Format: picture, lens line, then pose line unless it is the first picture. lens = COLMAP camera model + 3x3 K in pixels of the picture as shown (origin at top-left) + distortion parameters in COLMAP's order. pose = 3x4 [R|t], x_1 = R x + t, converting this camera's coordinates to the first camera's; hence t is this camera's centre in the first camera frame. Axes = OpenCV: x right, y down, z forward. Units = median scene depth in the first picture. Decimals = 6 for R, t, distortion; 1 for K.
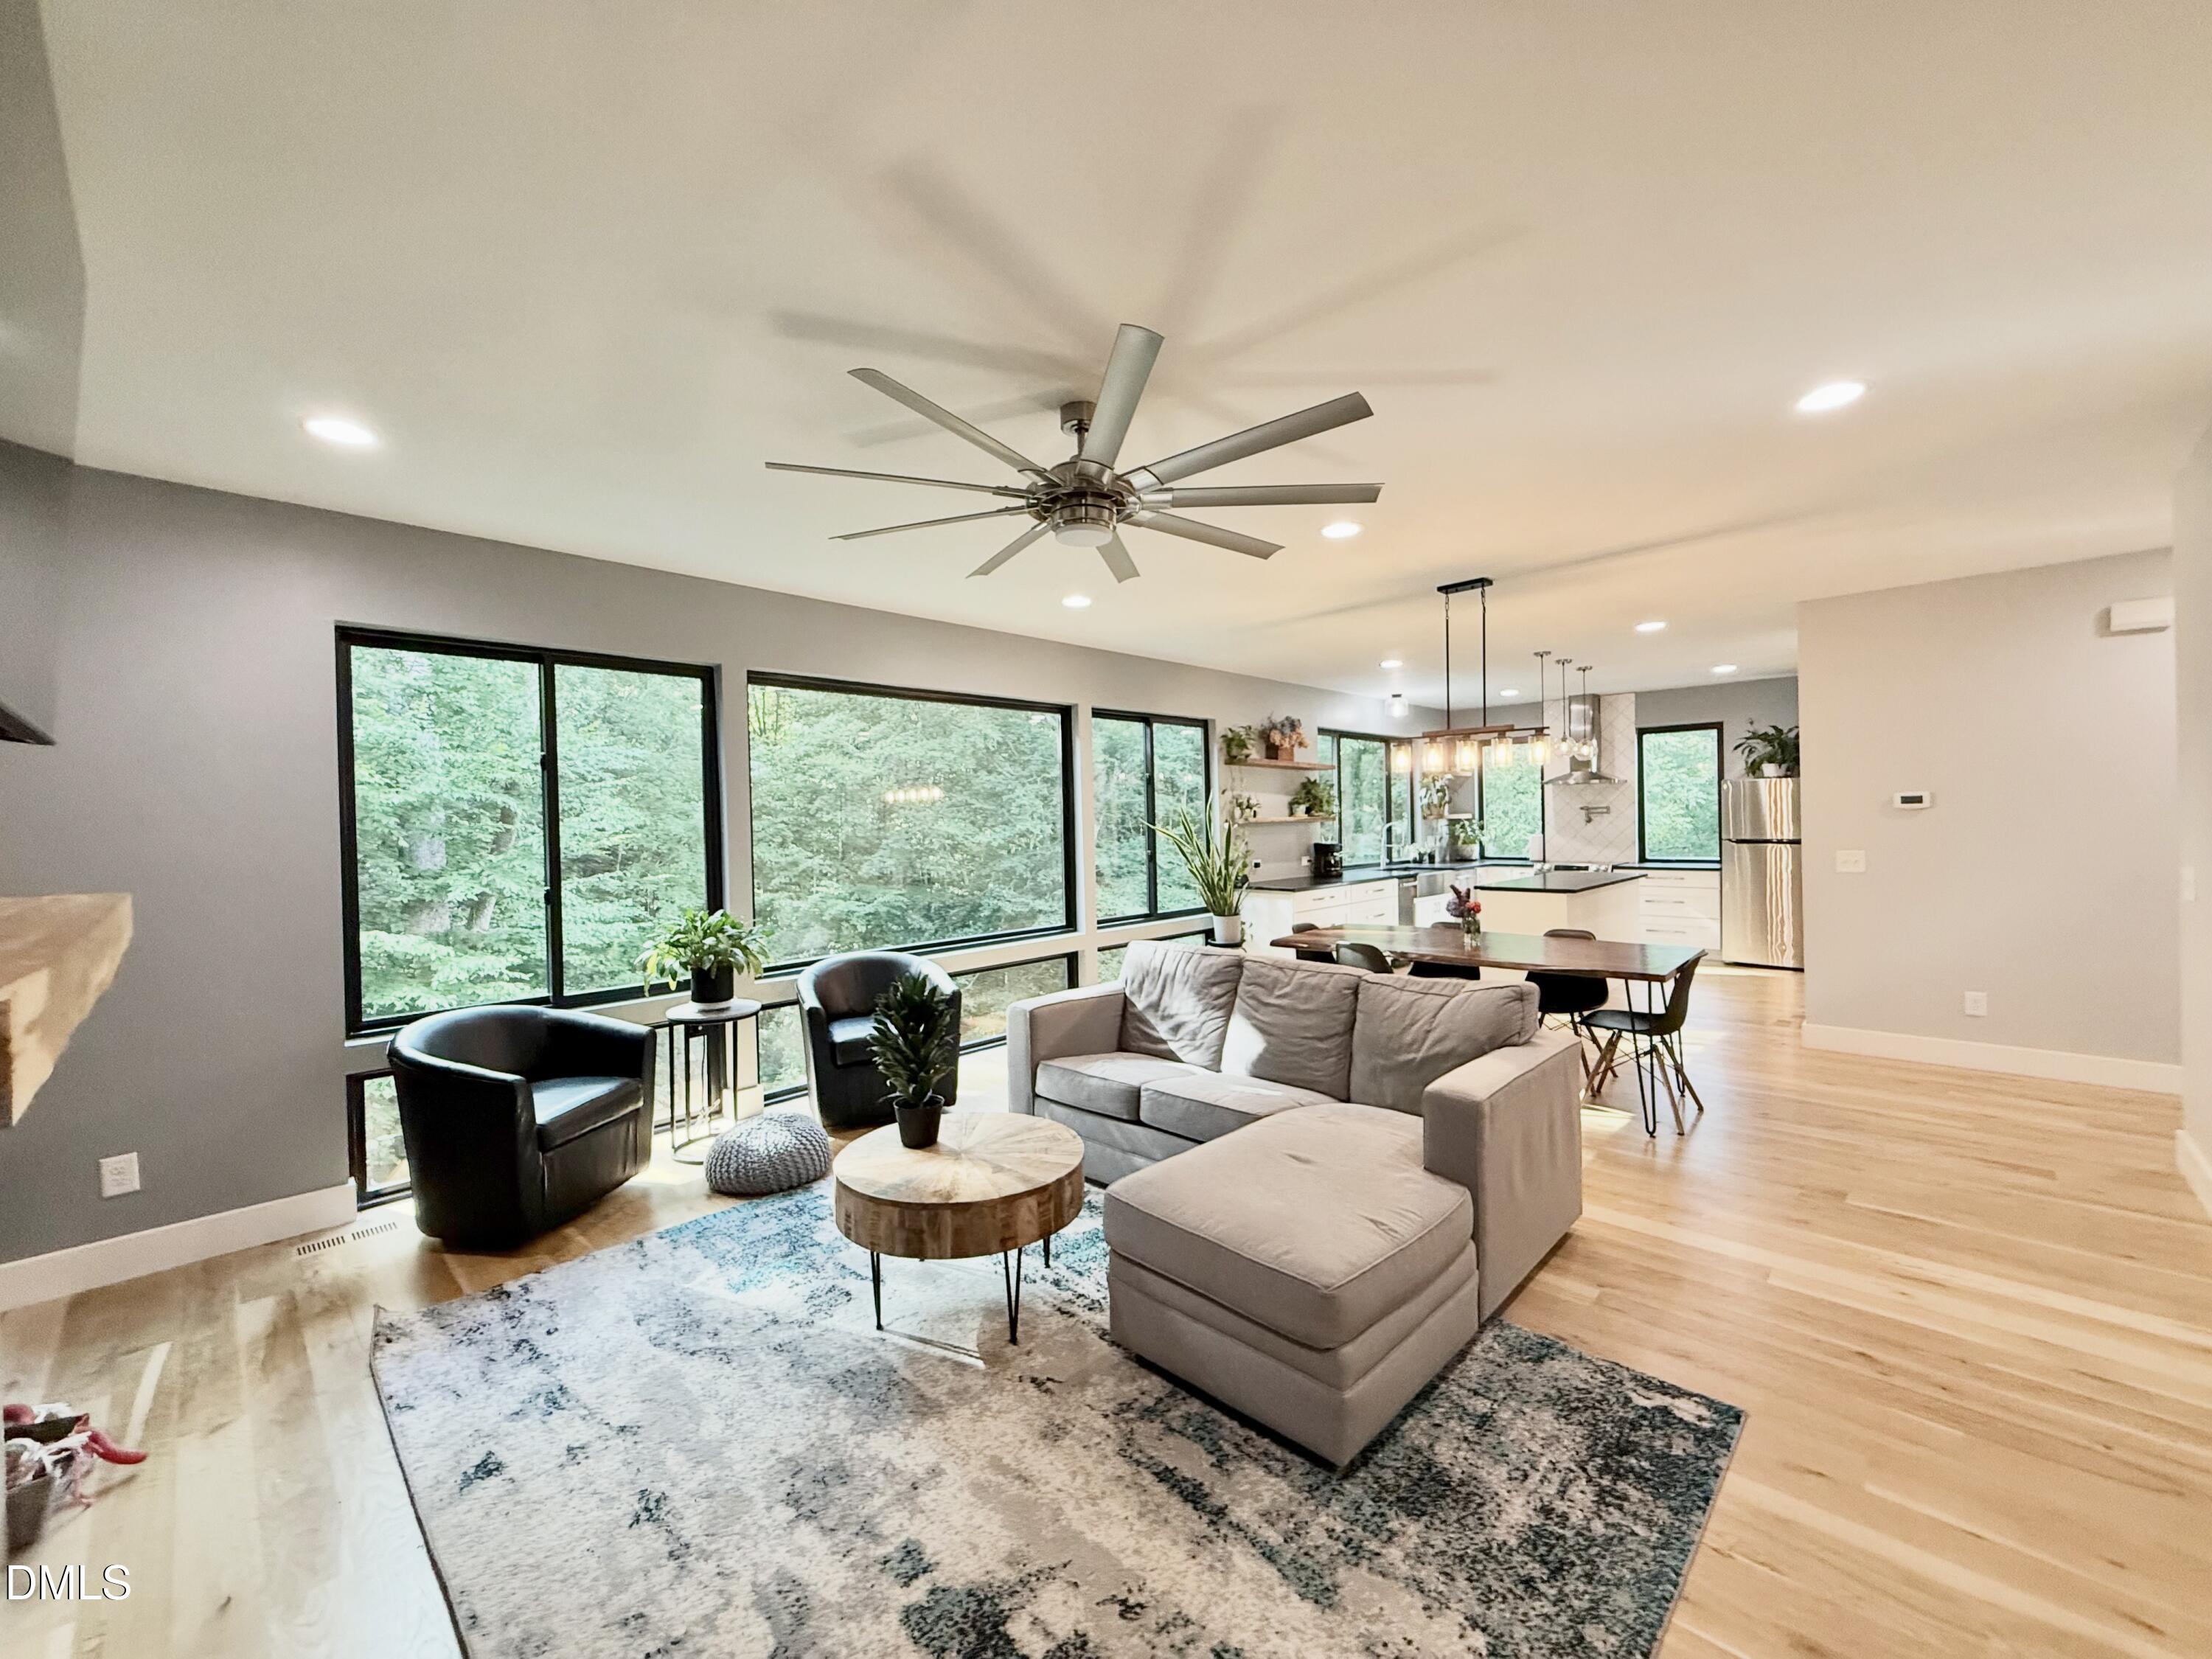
lens RADIAL K [[888.3, 0, 1103.3], [0, 888.3, 828.7], [0, 0, 1]] dist [0.000391, 0.000812]
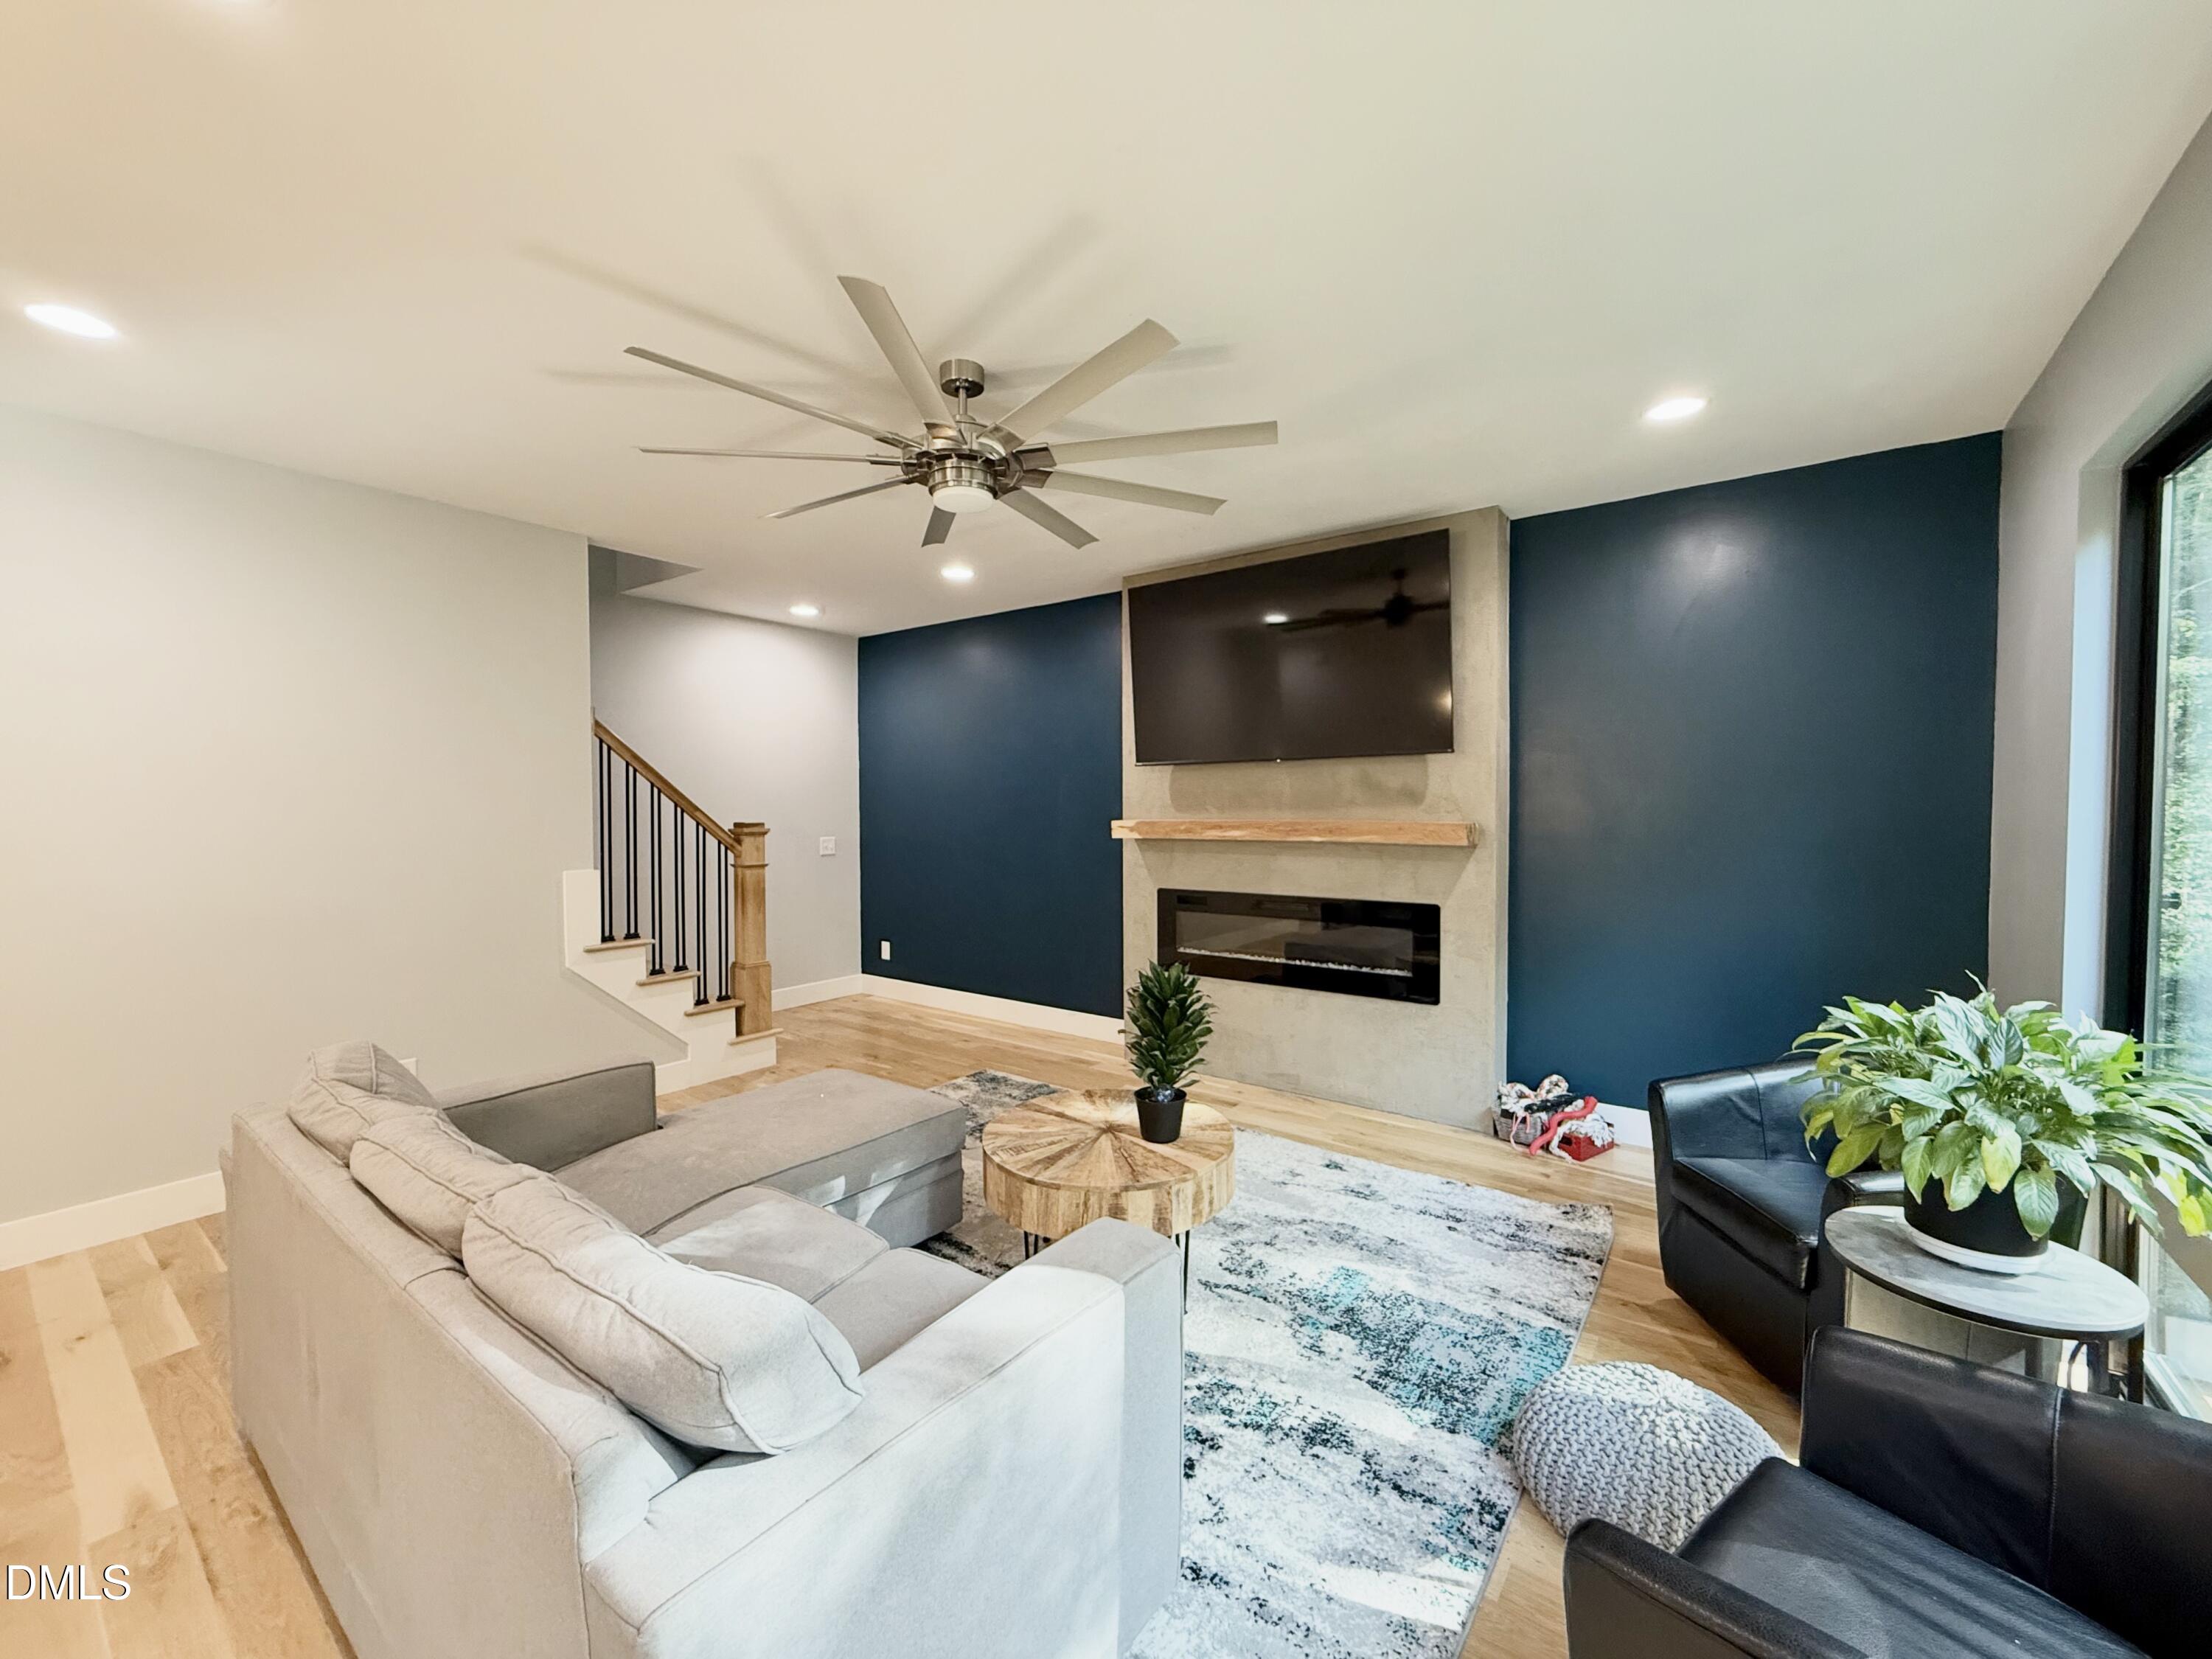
lens RADIAL K [[888.3, 0, 1111.0], [0, 888.3, 819.2], [0, 0, 1]] dist [0.000391, 0.000812]
pose [[-0.991313, 0.025897, -0.128952, -0.053343], [0.023430, 0.999513, 0.020609, 0.001792], [0.129423, 0.017408, -0.991437, 2.315332]]
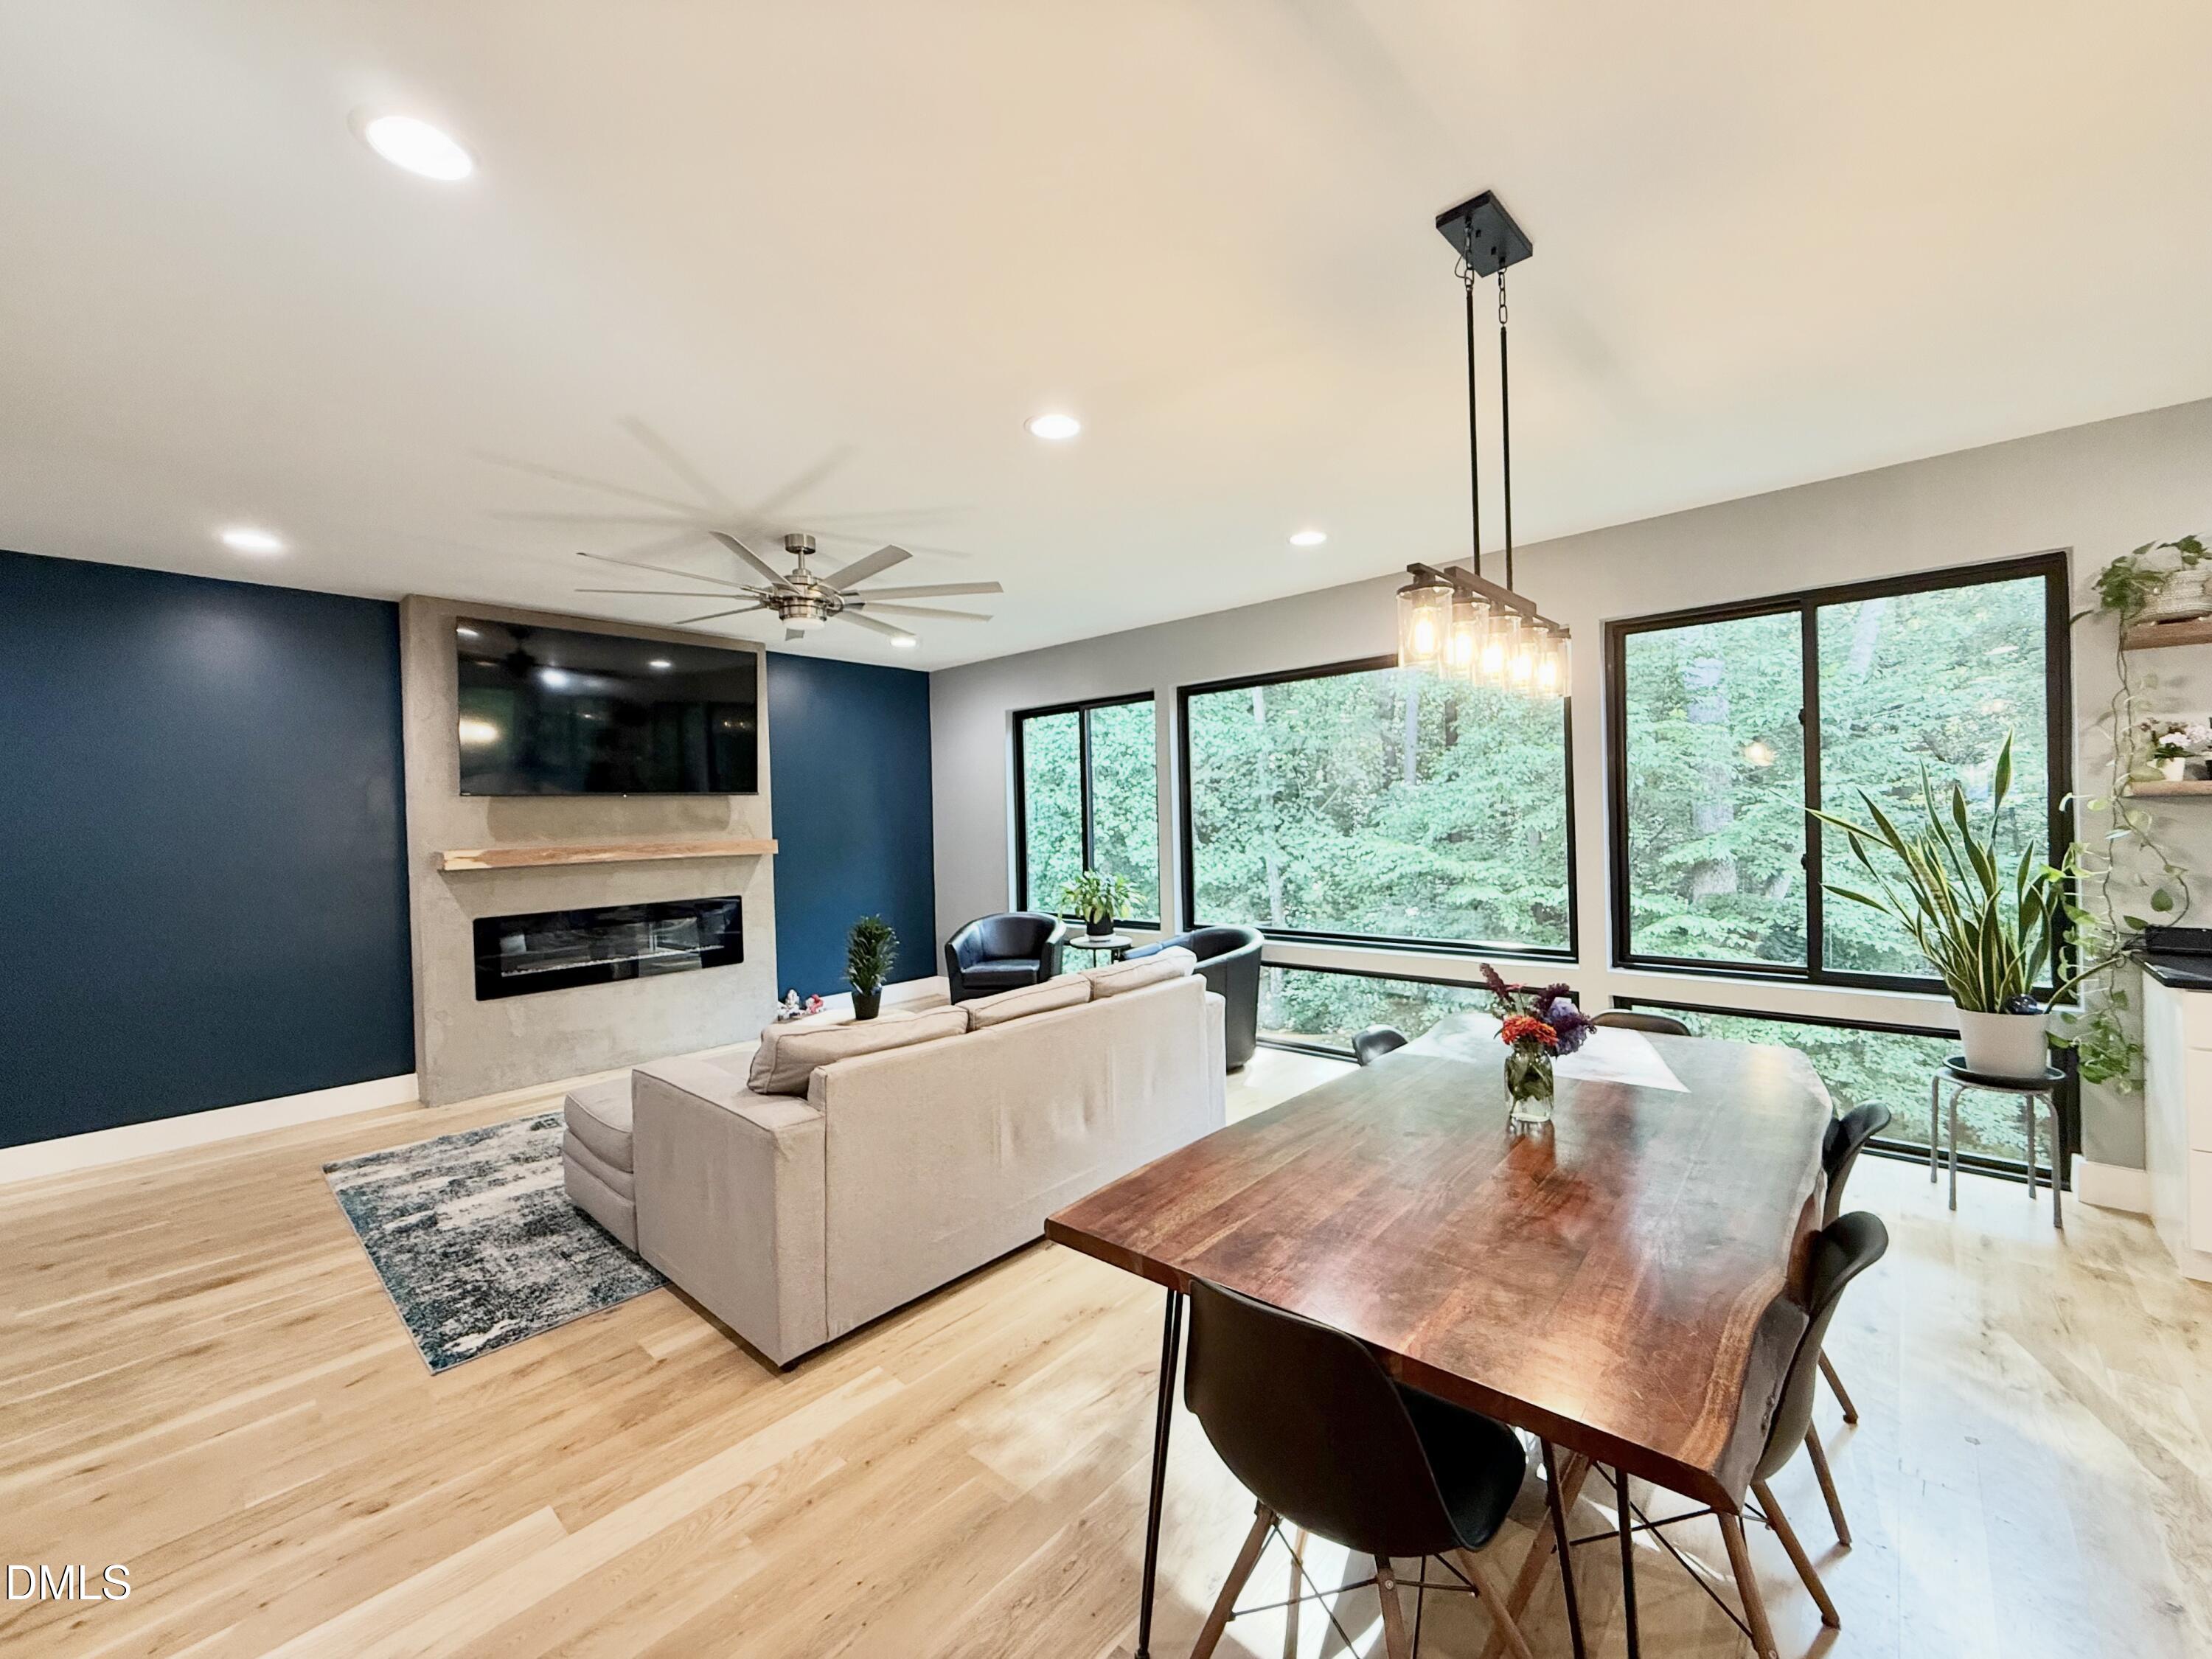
lens RADIAL K [[888.3, 0, 1112.7], [0, 888.3, 829.9], [0, 0, 1]] dist [0.000391, 0.000812]
pose [[0.037696, 0.034748, -0.998685, 1.697500], [0.019201, 0.999186, 0.035490, -0.042653], [0.999105, -0.020514, 0.036998, 1.679231]]
